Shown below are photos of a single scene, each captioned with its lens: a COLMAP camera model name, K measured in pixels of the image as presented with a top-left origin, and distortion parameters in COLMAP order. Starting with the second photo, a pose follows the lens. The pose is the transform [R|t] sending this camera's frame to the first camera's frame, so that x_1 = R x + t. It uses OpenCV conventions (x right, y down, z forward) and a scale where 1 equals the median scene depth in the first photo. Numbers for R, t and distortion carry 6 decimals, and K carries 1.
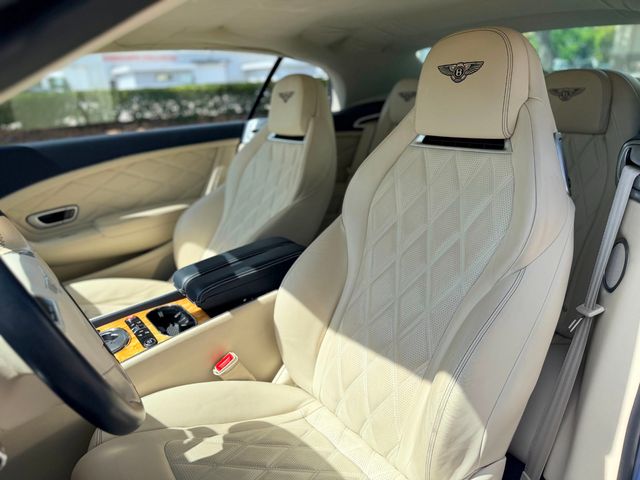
lens RADIAL K [[455.7, 0, 319.6], [0, 455.7, 236.8], [0, 0, 1]] dist [0.056513, -0.072621]
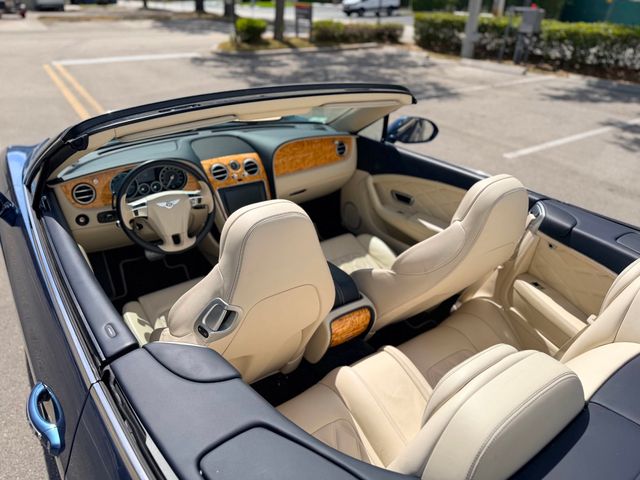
lens RADIAL K [[455.7, 0, 321.1], [0, 455.7, 239.6], [0, 0, 1]] dist [0.056513, -0.072621]
pose [[-0.025031, 0.504372, -0.863124, 0.845896], [-0.338771, 0.808028, 0.482001, -0.592897], [0.940536, 0.304466, 0.150641, 0.575617]]
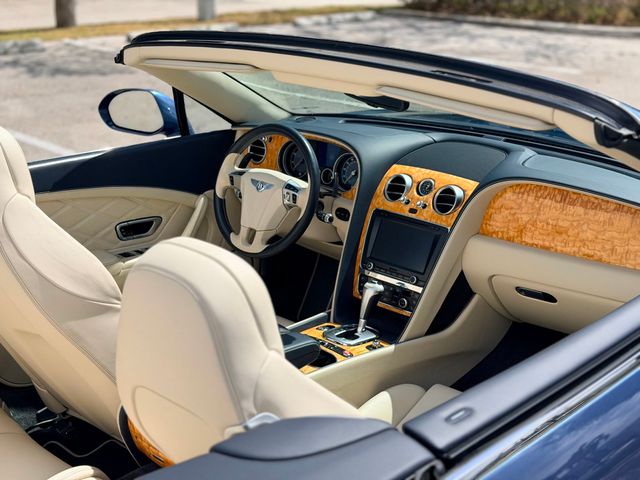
lens RADIAL K [[899.0, 0, 327.5], [0, 899.0, 253.0], [0, 0, 1]] dist [0.106600, 0.000000]
pose [[-0.977731, 0.096664, -0.186274, -0.009985], [-0.039513, 0.786935, 0.615770, -0.871773], [0.206108, 0.609418, -0.765591, 1.696018]]
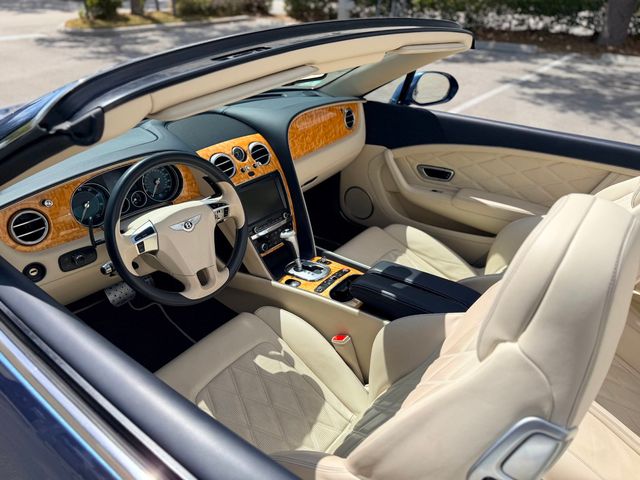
lens RADIAL K [[455.7, 0, 315.5], [0, 455.7, 238.2], [0, 0, 1]] dist [0.056513, -0.072621]
pose [[0.258850, 0.517998, -0.815276, 0.451837], [-0.331057, 0.840497, 0.428912, -0.328053], [0.907412, 0.158879, 0.389050, 0.263390]]
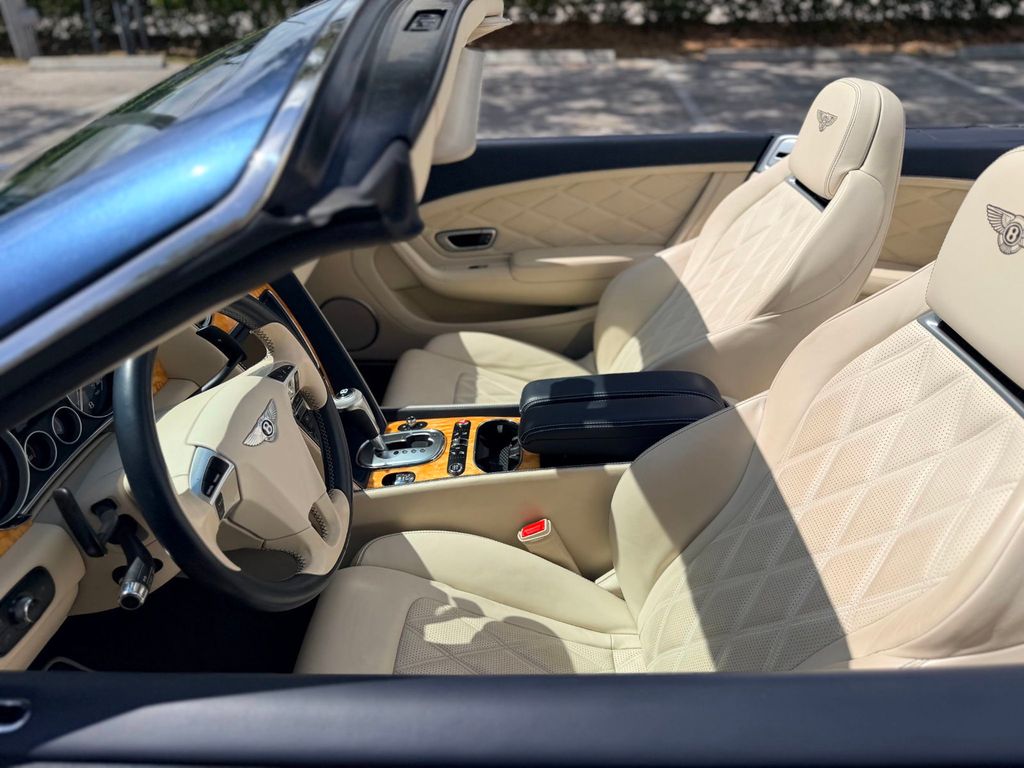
lens RADIAL K [[729.1, 0, 507.6], [0, 729.1, 371.4], [0, 0, 1]] dist [0.056513, -0.072621]
pose [[0.784517, 0.326997, -0.526884, 0.199553], [-0.210661, 0.939672, 0.269514, -0.184724], [0.583228, -0.100444, 0.806074, 0.033871]]
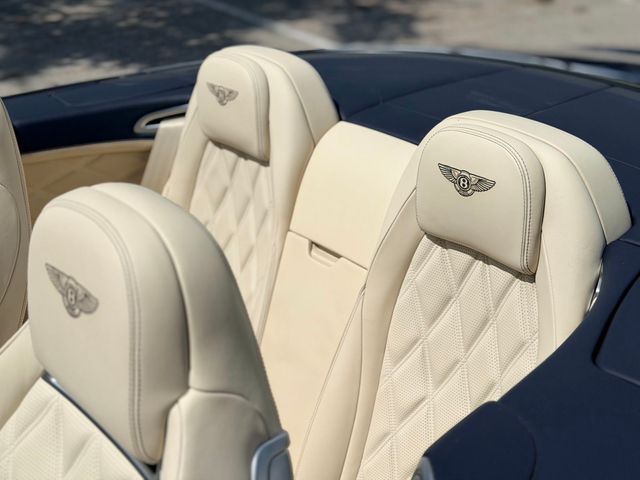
lens RADIAL K [[899.0, 0, 320.8], [0, 899.0, 236.6], [0, 0, 1]] dist [0.106600, 0.000000]
pose [[0.999124, 0.010974, 0.040391, 0.300265], [-0.015055, 0.994654, 0.102156, -0.298528], [-0.039054, -0.102675, 0.993948, 0.062191]]
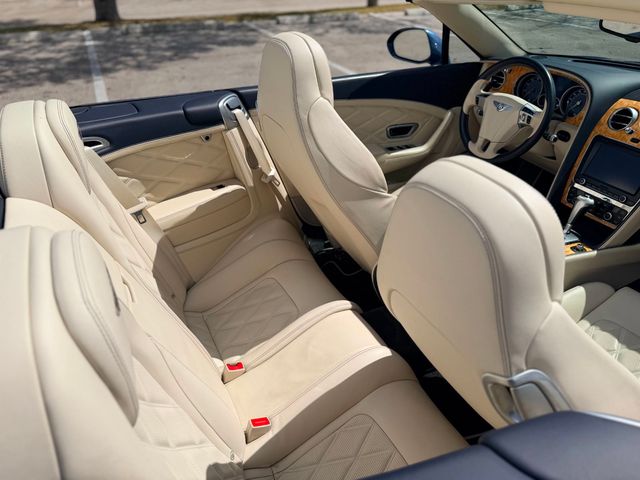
lens RADIAL K [[455.7, 0, 324.2], [0, 455.7, 241.7], [0, 0, 1]] dist [0.056513, -0.072621]
pose [[-0.987469, -0.047780, 0.150405, 0.024653], [0.085642, 0.638264, 0.765039, -0.619542], [-0.132551, 0.768334, -0.626174, 1.324388]]
